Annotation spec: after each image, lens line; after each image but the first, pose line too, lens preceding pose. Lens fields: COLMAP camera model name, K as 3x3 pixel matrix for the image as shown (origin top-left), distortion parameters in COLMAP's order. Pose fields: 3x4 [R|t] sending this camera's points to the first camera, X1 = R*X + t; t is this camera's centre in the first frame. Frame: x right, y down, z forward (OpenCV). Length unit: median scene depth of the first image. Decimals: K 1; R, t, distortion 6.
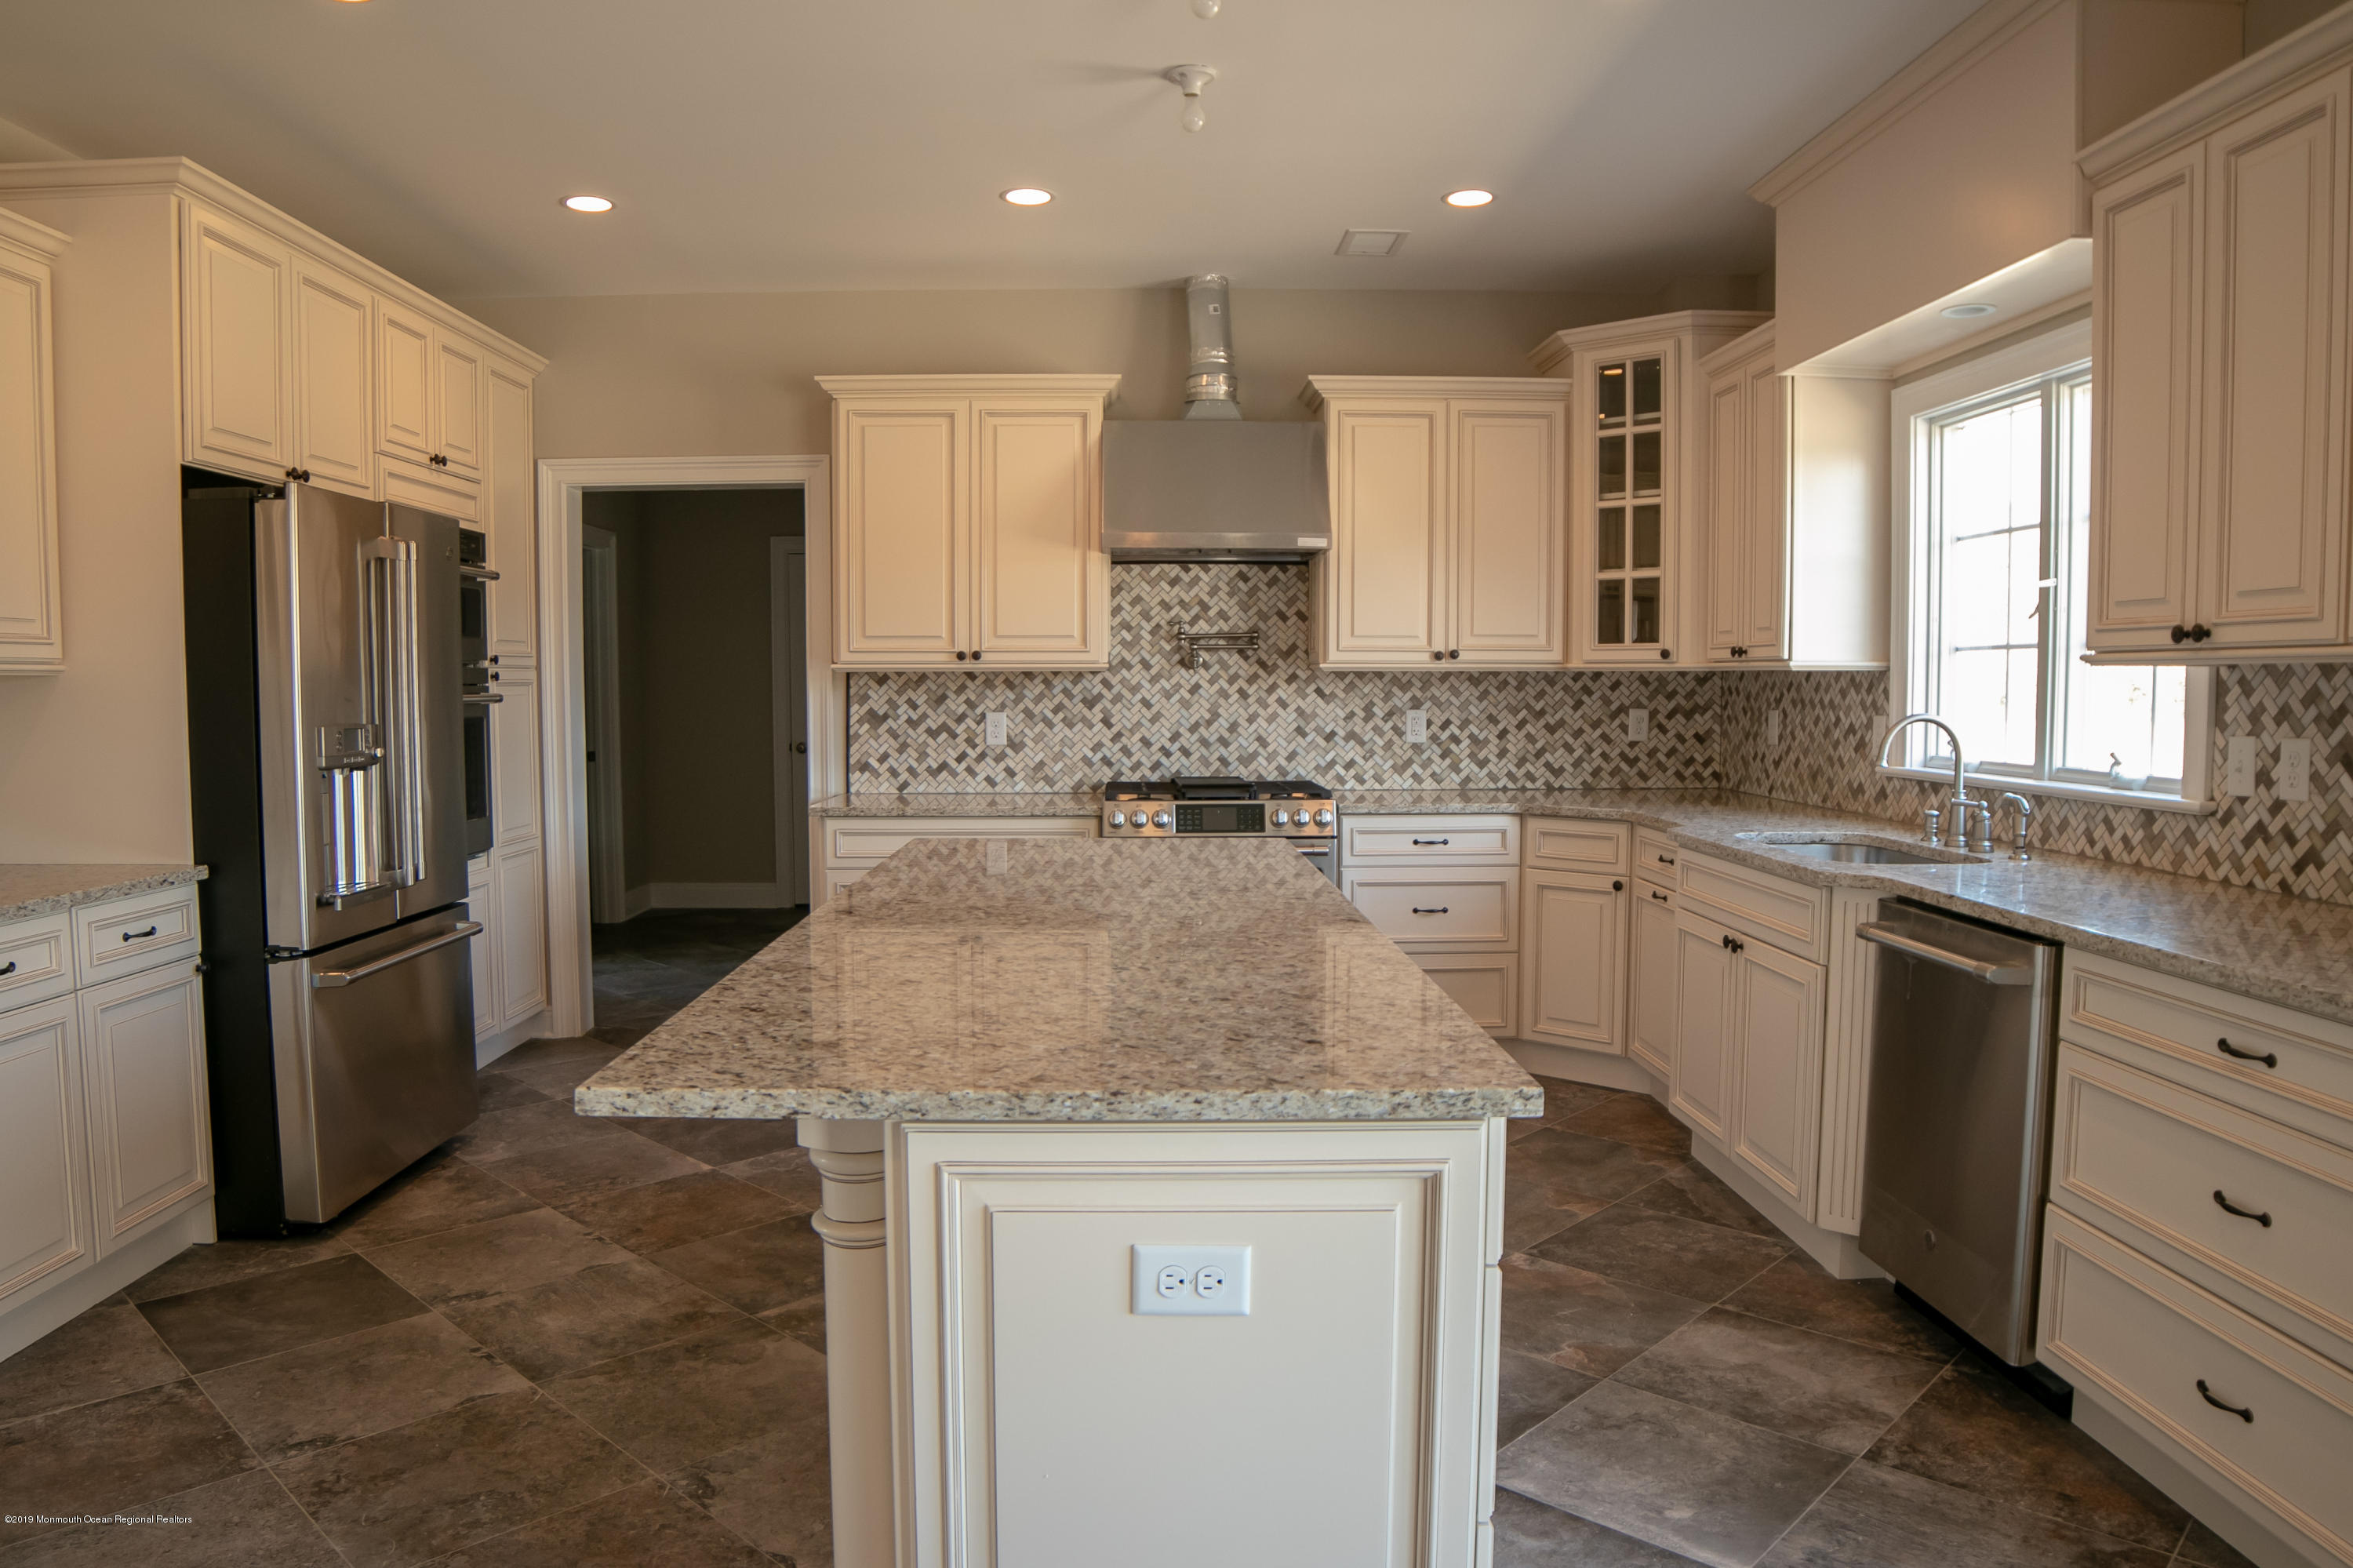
lens RADIAL K [[1567.2, 0, 1138.0], [0, 1567.2, 790.1], [0, 0, 1]] dist [-0.118228, 0.050466]
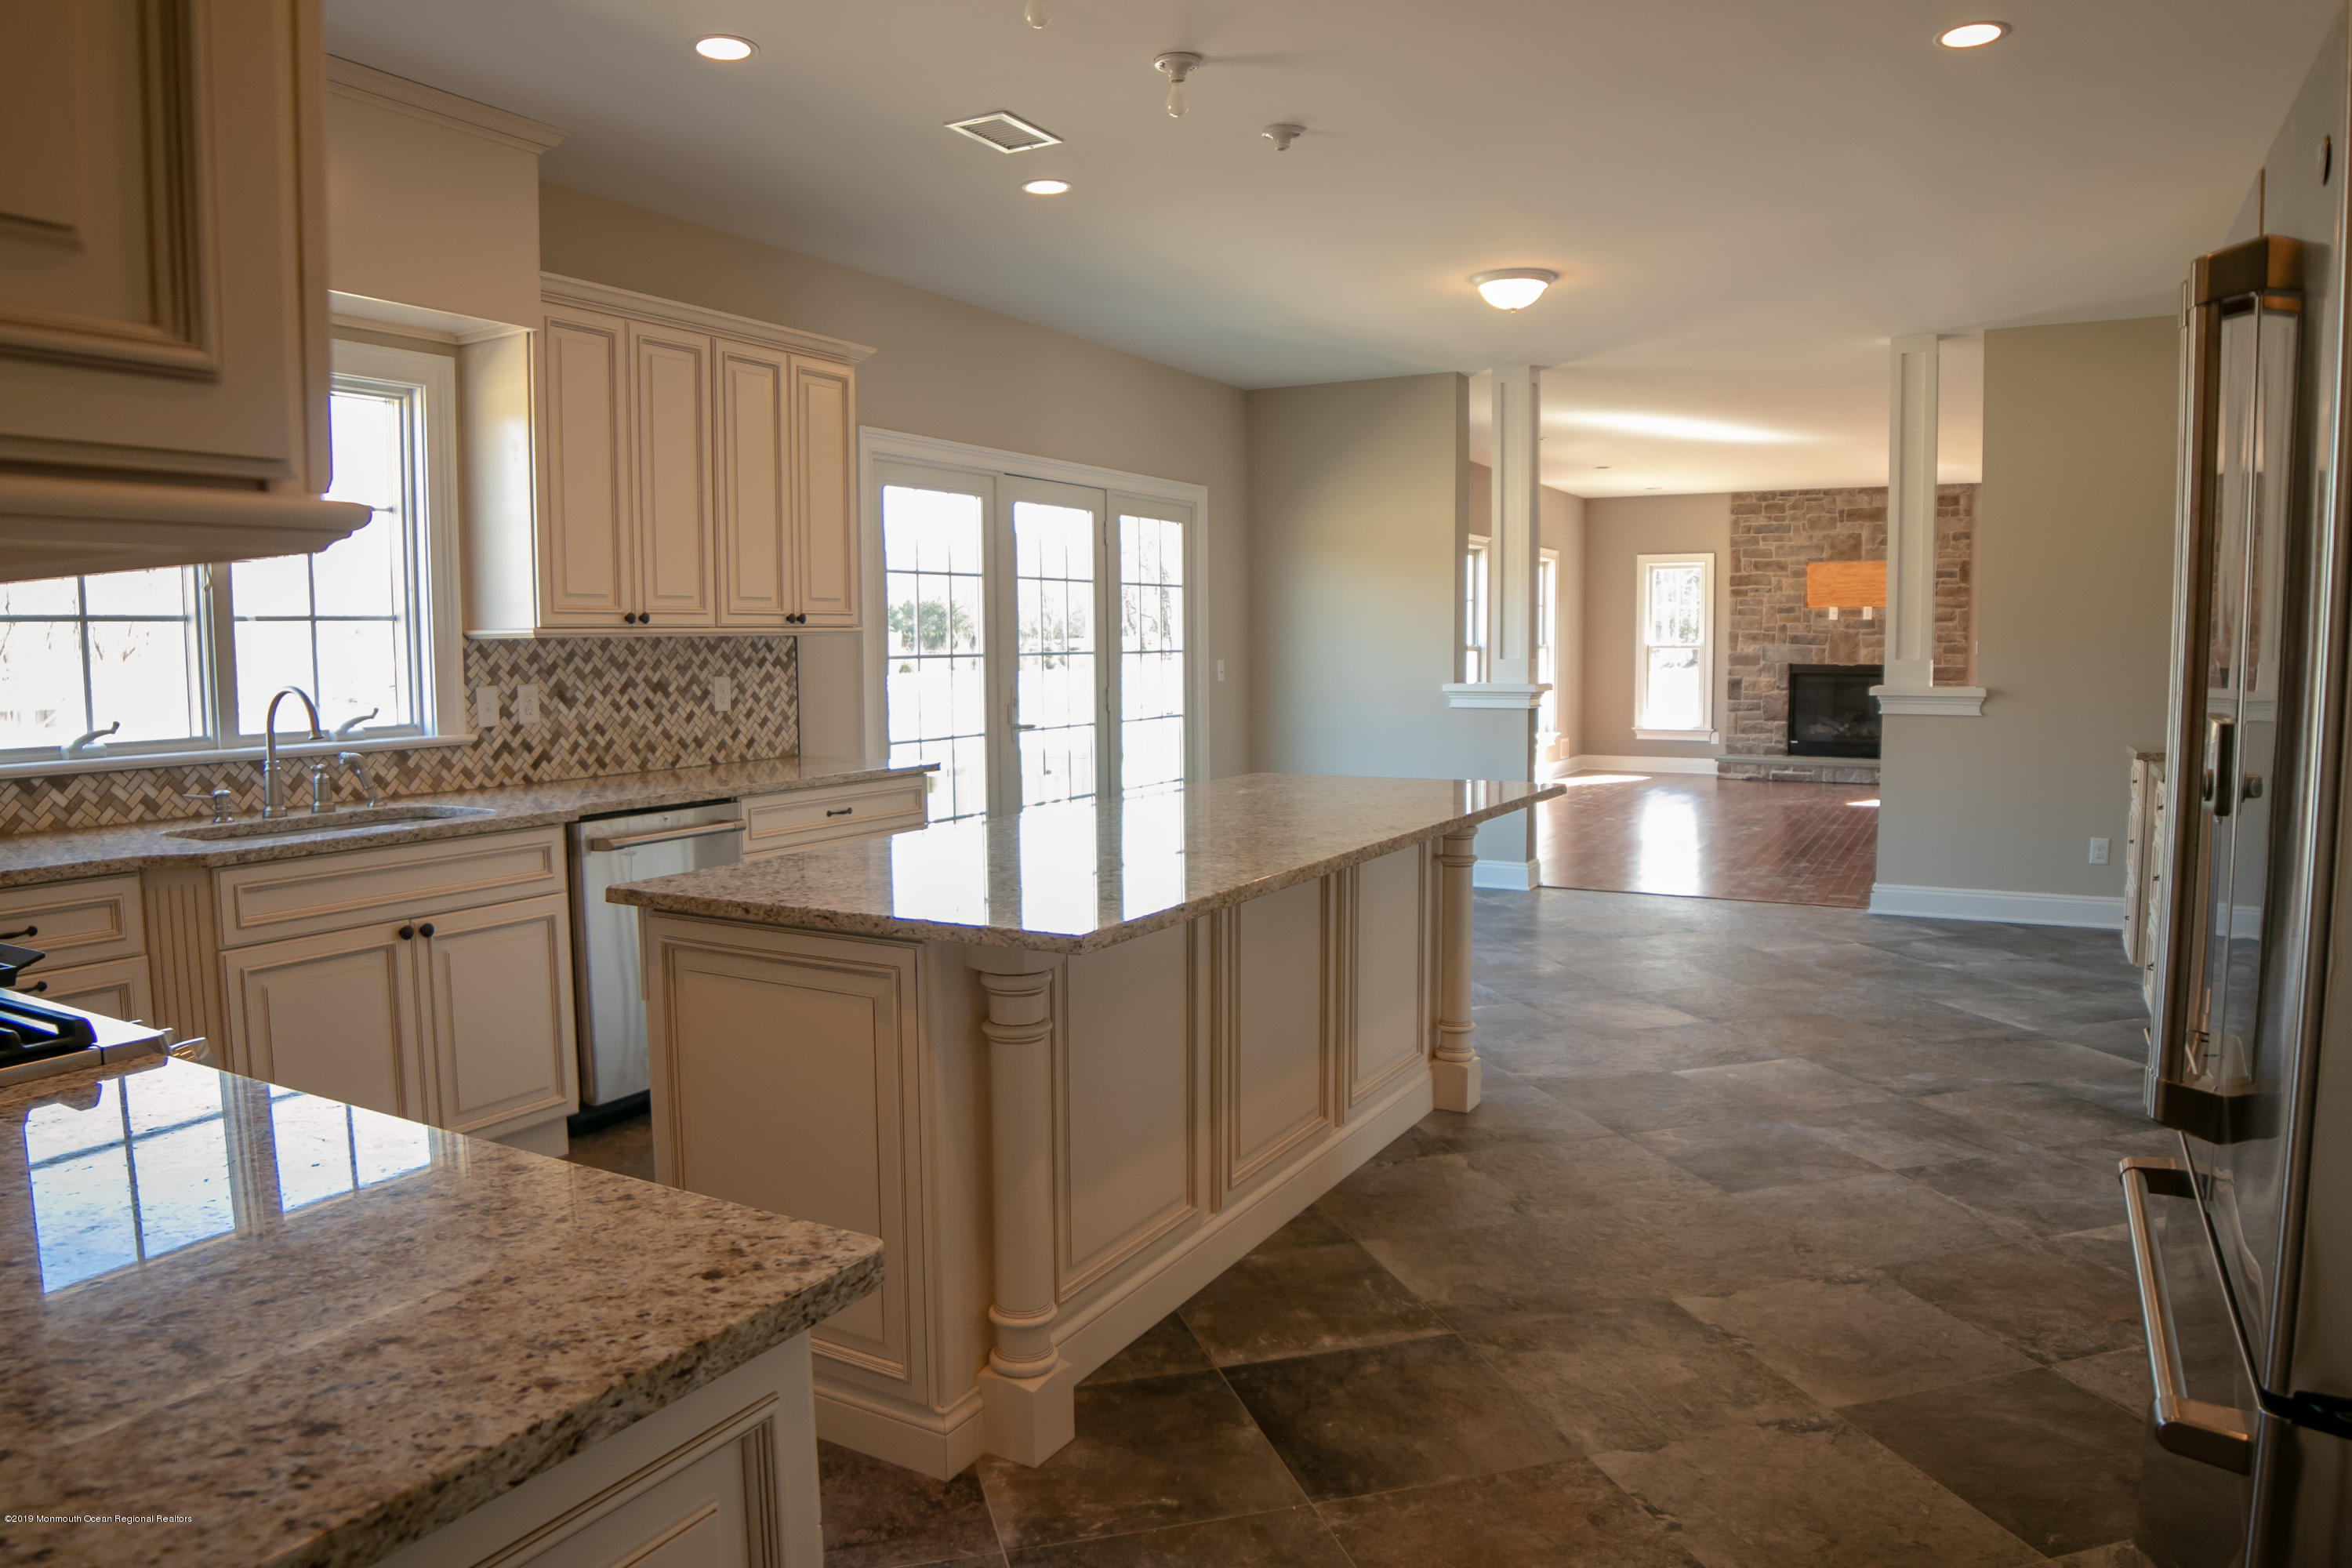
lens RADIAL K [[1566.4, 0, 1137.5], [0, 1566.4, 790.1], [0, 0, 1]] dist [-0.118228, 0.050466]
pose [[-0.860694, -0.038283, 0.507682, -0.588897], [0.045306, 0.987454, 0.151269, -0.135404], [-0.507104, 0.153197, -0.848161, 1.980499]]
